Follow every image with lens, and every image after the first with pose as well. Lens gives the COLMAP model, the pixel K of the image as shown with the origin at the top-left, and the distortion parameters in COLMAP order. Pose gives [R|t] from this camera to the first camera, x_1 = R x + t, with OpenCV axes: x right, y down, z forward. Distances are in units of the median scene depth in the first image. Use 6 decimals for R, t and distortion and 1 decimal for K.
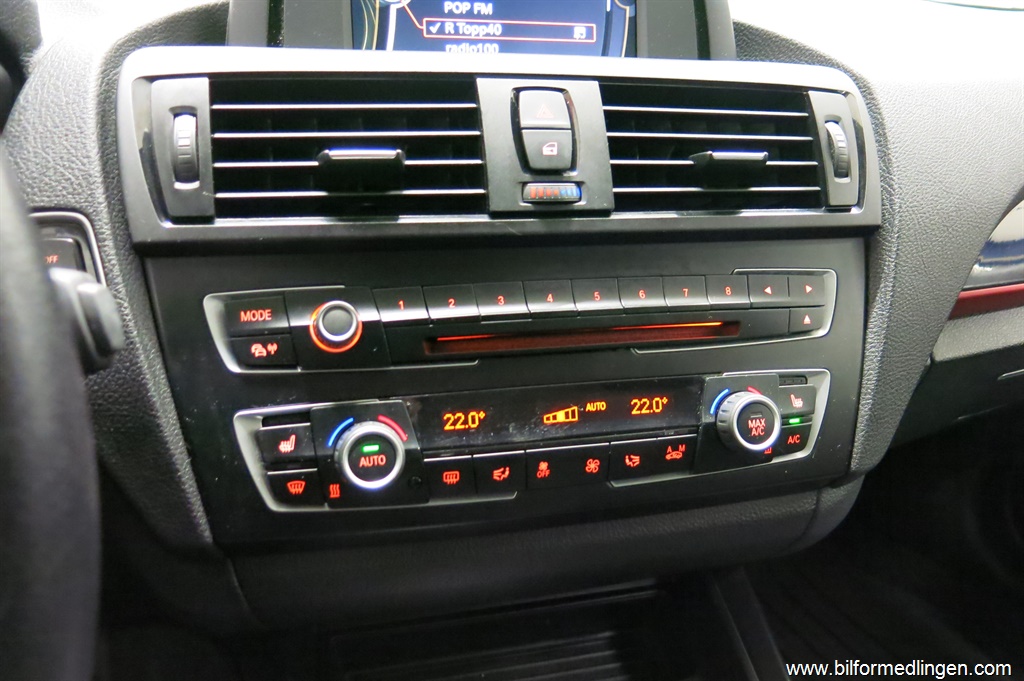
lens RADIAL K [[872.7, 0, 516.1], [0, 872.7, 337.5], [0, 0, 1]] dist [-0.036064, 0.035759]
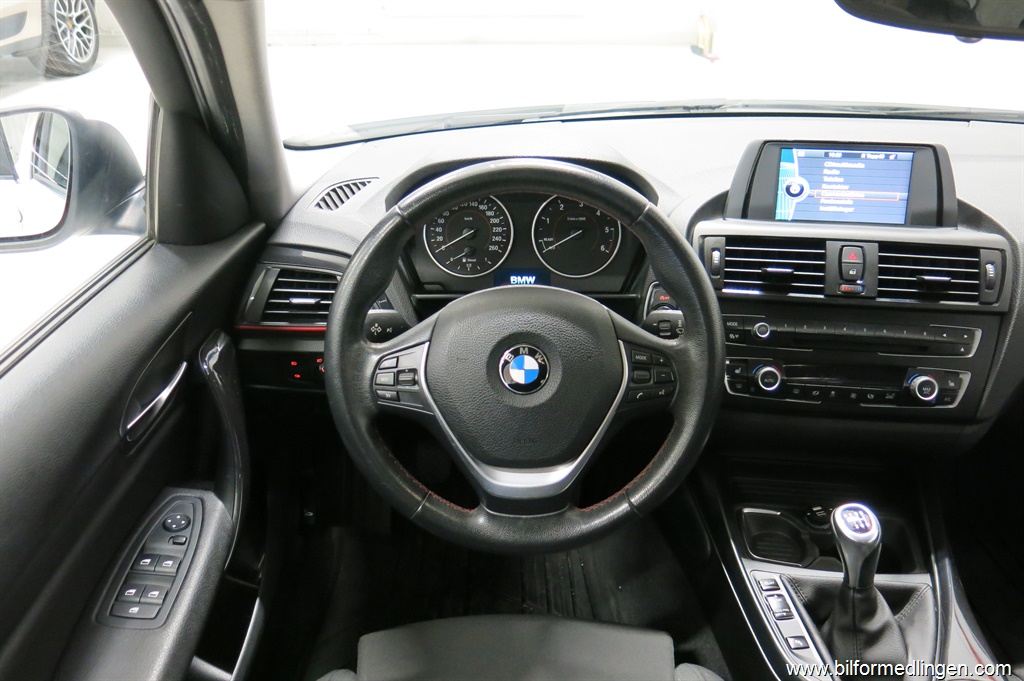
lens RADIAL K [[872.7, 0, 504.4], [0, 872.7, 342.1], [0, 0, 1]] dist [-0.036064, 0.035759]
pose [[0.923750, 0.128500, -0.360797, 0.041039], [-0.102388, 0.990604, 0.090665, -0.136665], [0.369057, -0.046810, 0.928227, -1.756193]]
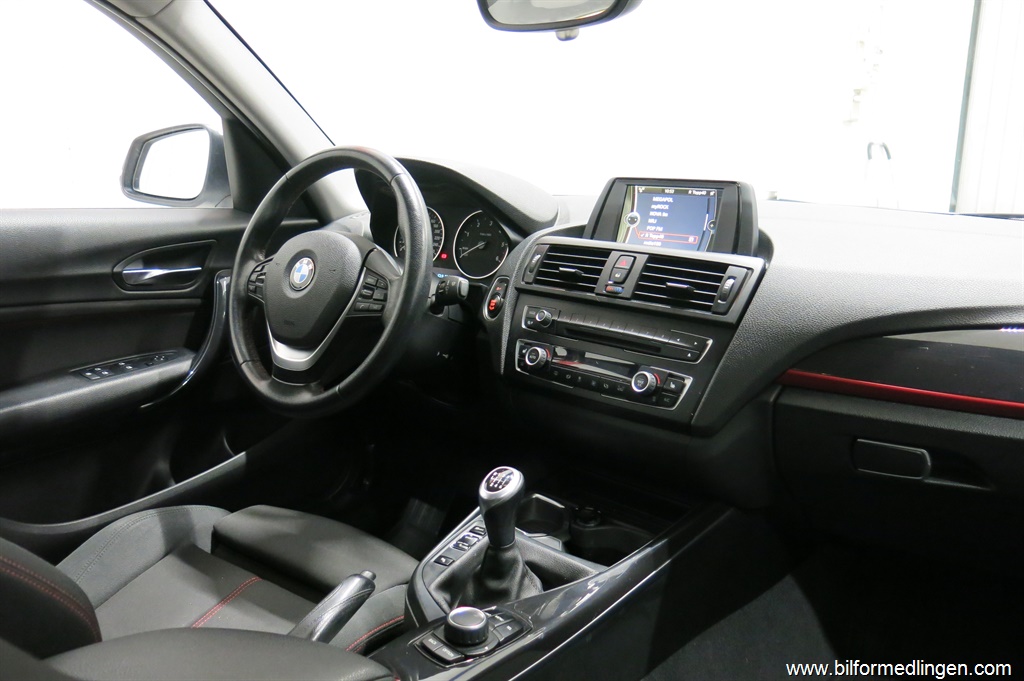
lens RADIAL K [[872.7, 0, 508.2], [0, 872.7, 339.7], [0, 0, 1]] dist [-0.036064, 0.035759]
pose [[0.500431, 0.137780, -0.854743, 2.333424], [-0.327227, 0.944124, -0.039395, 0.216227], [0.801556, 0.299409, 0.517554, -0.714275]]
